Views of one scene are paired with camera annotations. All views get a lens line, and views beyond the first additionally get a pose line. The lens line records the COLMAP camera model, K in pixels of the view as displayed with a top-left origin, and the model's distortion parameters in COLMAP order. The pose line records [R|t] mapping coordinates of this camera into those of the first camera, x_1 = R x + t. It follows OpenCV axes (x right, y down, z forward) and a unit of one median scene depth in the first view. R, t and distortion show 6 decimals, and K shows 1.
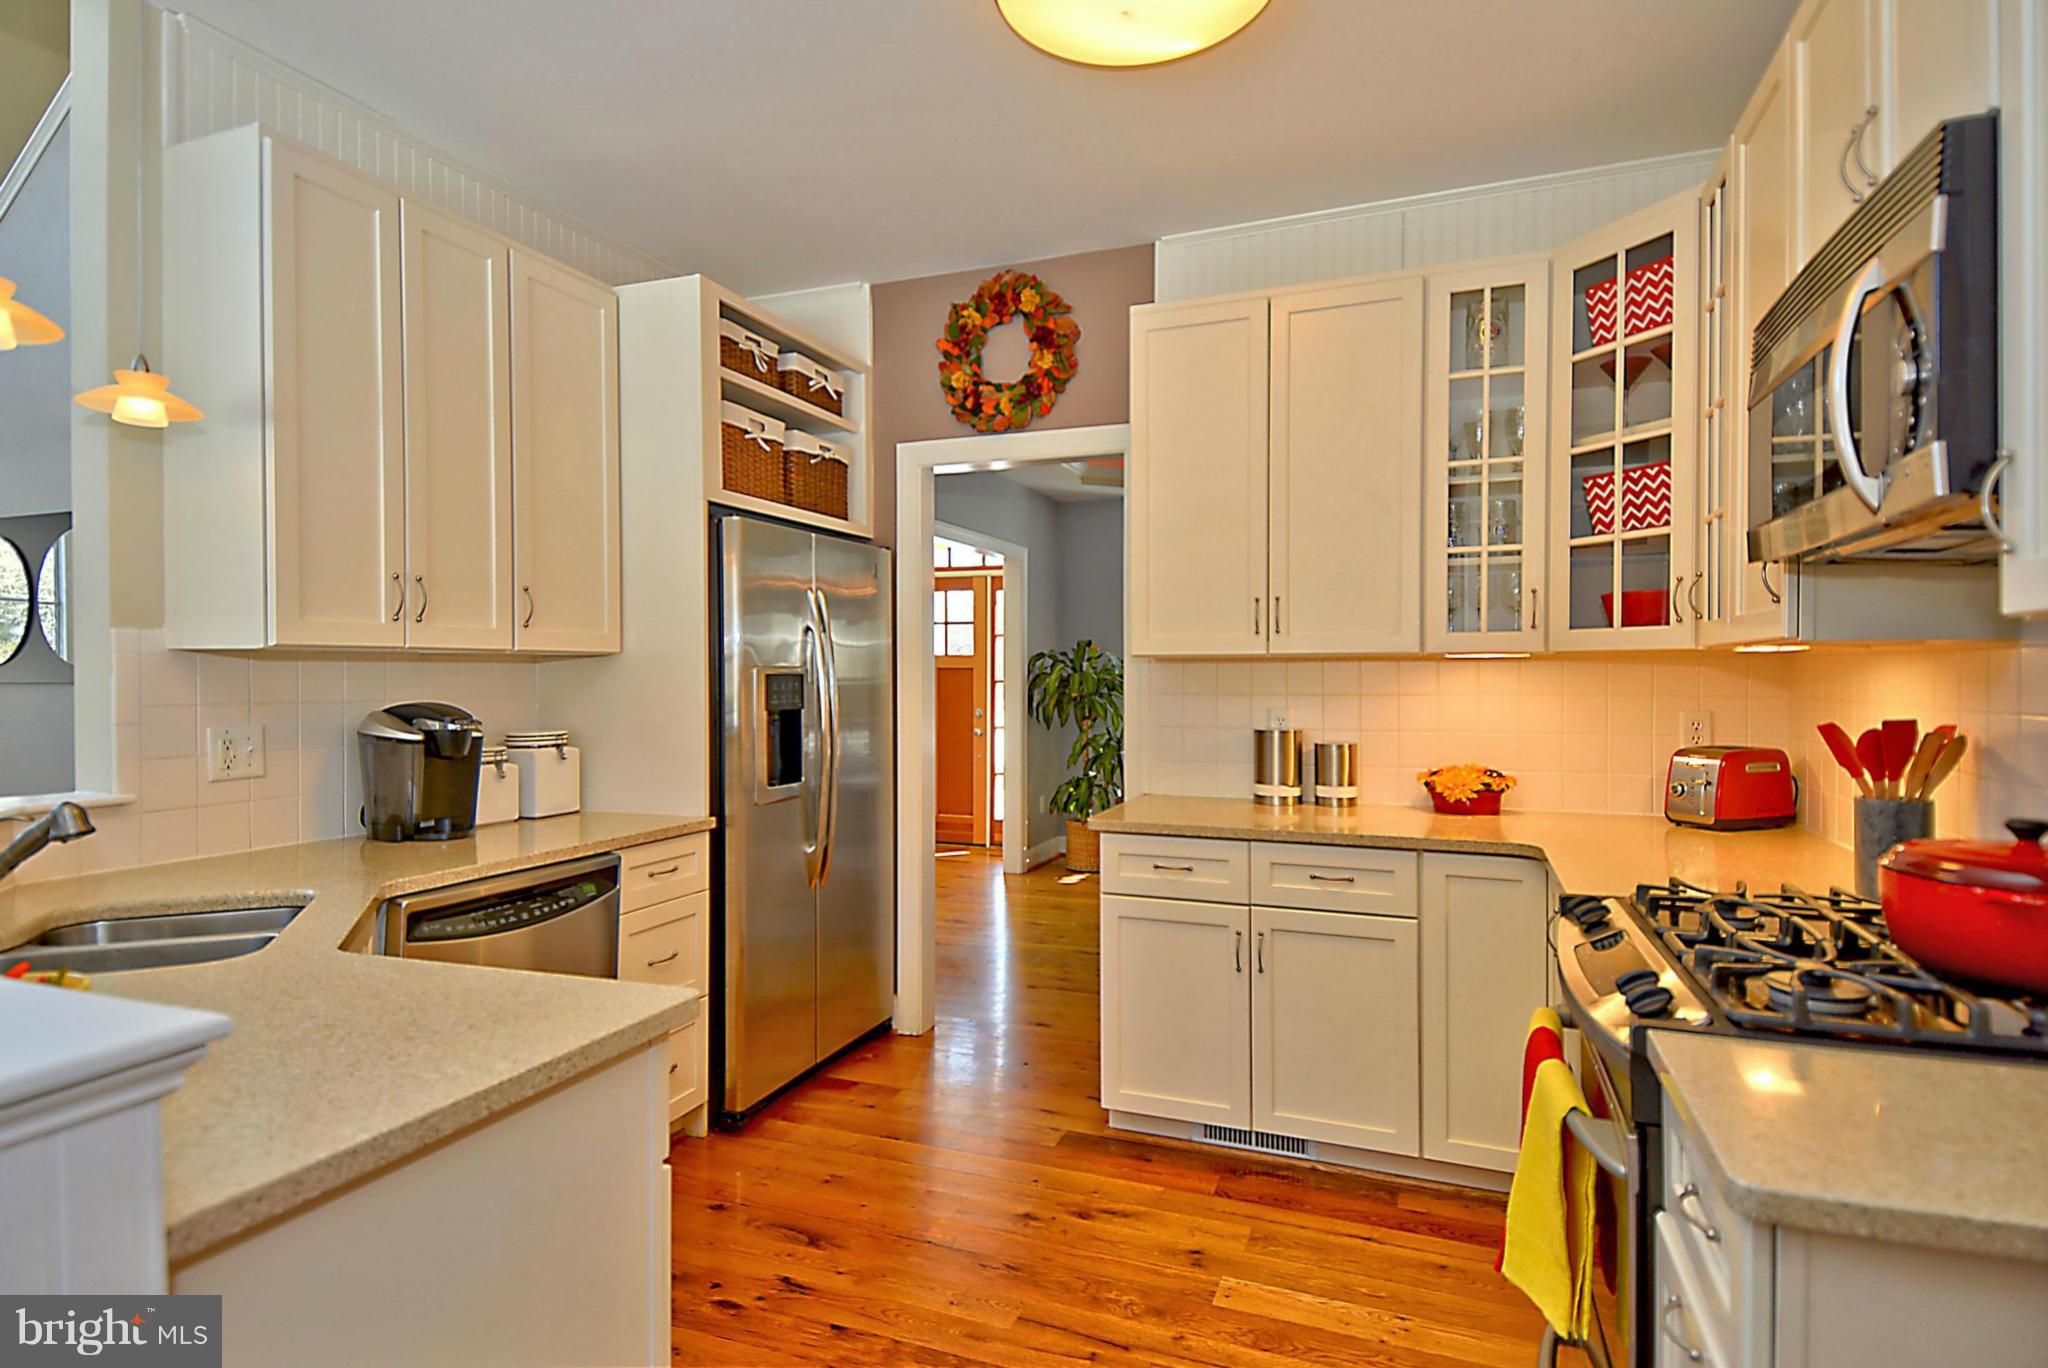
lens RADIAL K [[1020.2, 0, 1017.8], [0, 1020.2, 704.4], [0, 0, 1]] dist [0.030244, -0.005398]
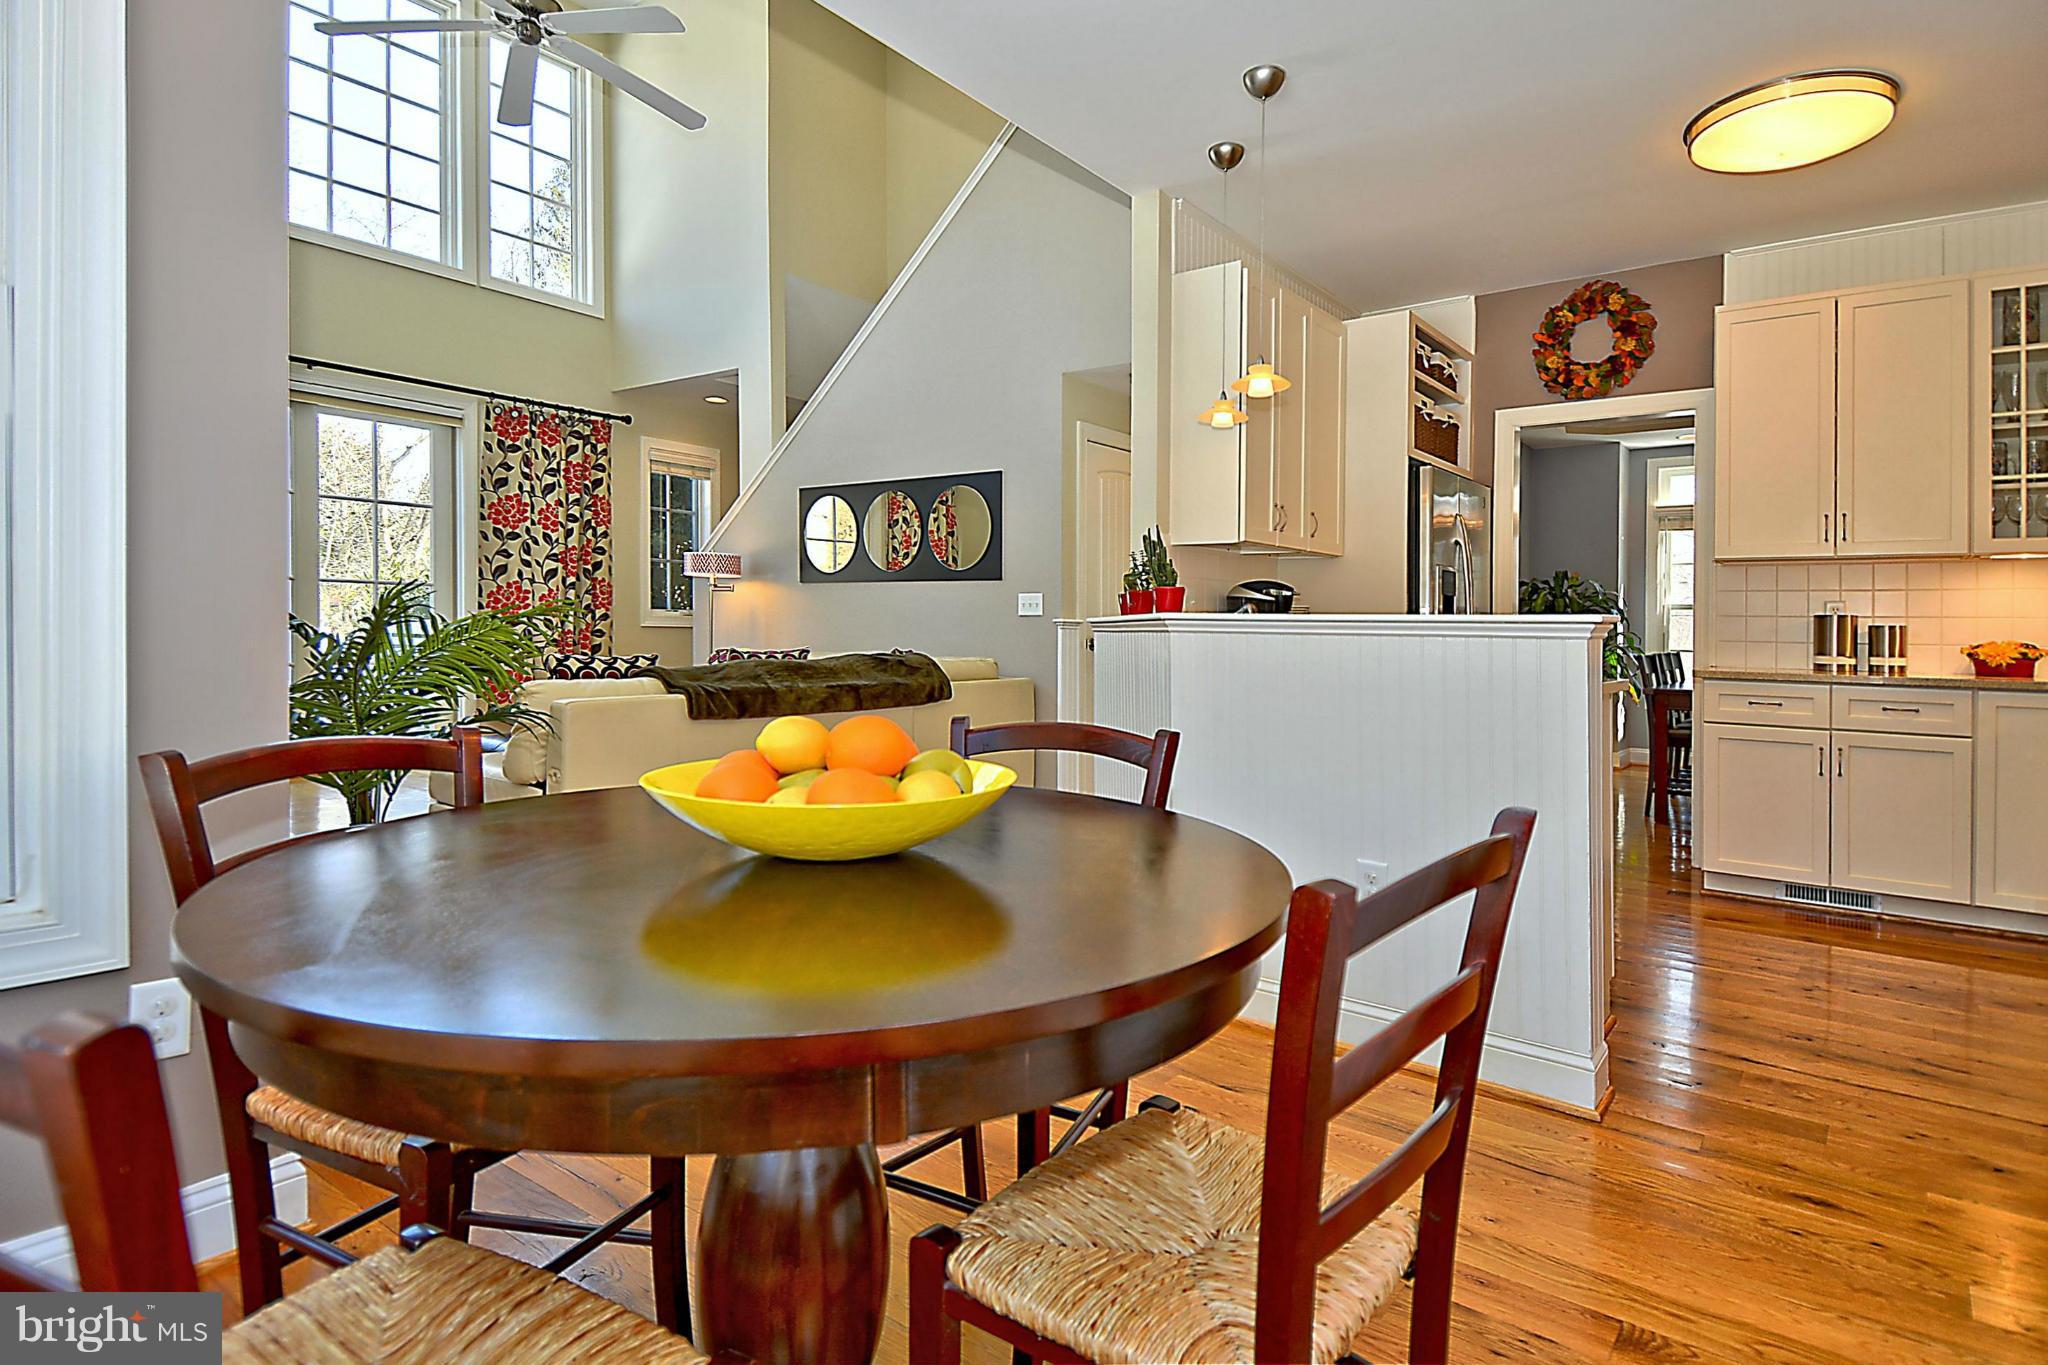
lens RADIAL K [[1090.4, 0, 1027.8], [0, 1090.4, 647.6], [0, 0, 1]] dist [0.035633, -0.023123]
pose [[0.965432, 0.021577, -0.259760, -0.439113], [-0.027140, 0.999472, -0.017845, 0.137769], [0.259237, 0.024278, 0.965508, -0.747794]]
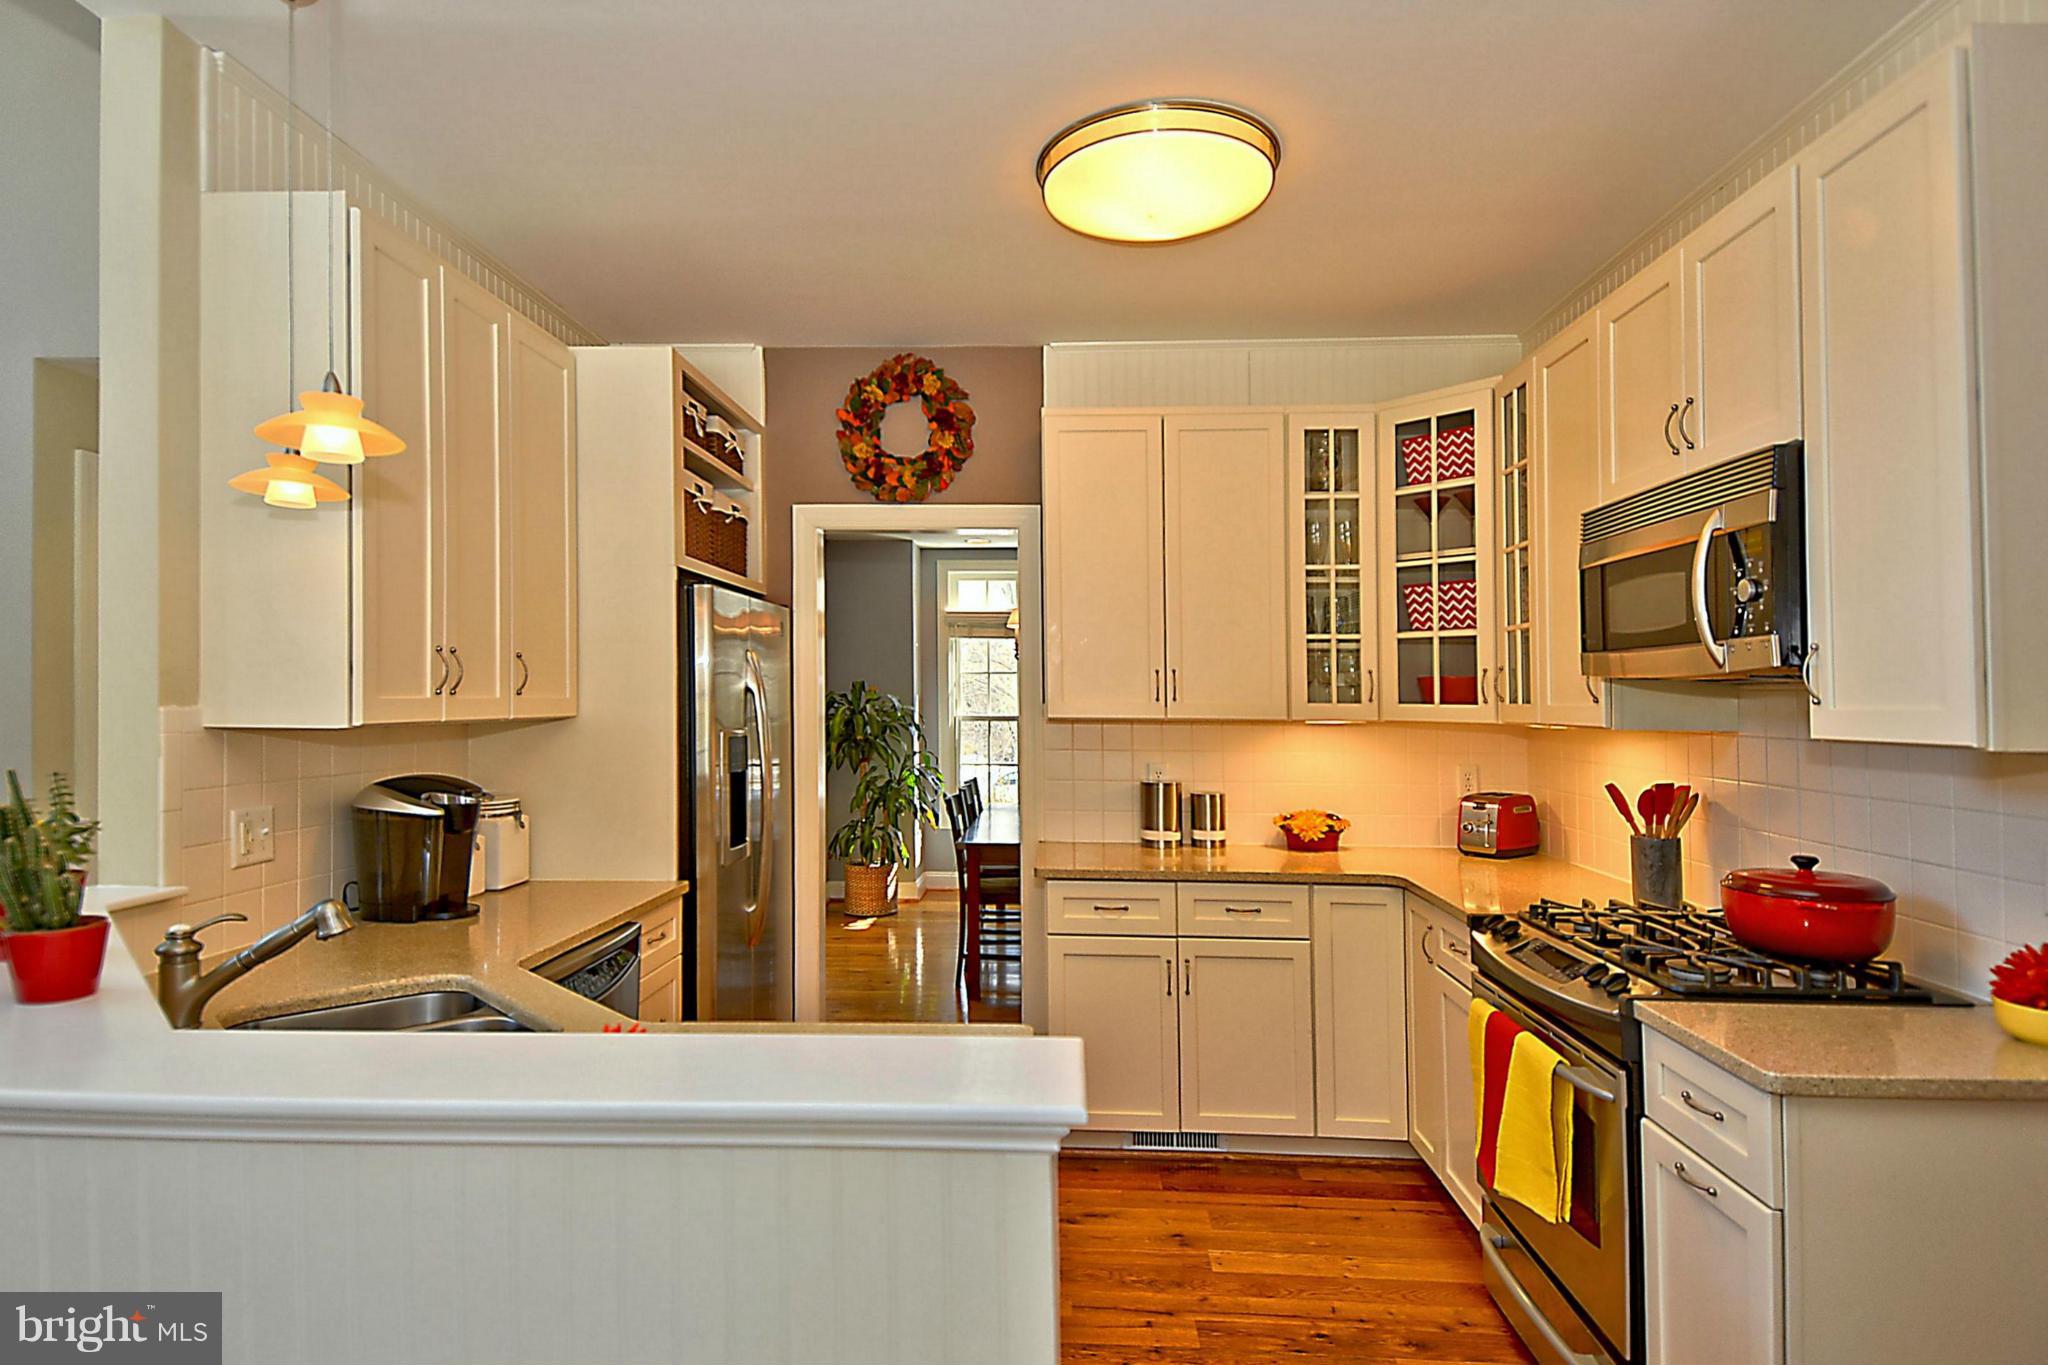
lens RADIAL K [[1090.4, 0, 981.2], [0, 1090.4, 693.6], [0, 0, 1]] dist [0.035633, -0.023123]
pose [[0.948965, 0.010357, 0.315213, -0.371633], [-0.000199, 0.999480, -0.032241, -0.040436], [-0.315383, 0.030533, 0.948473, -0.120123]]
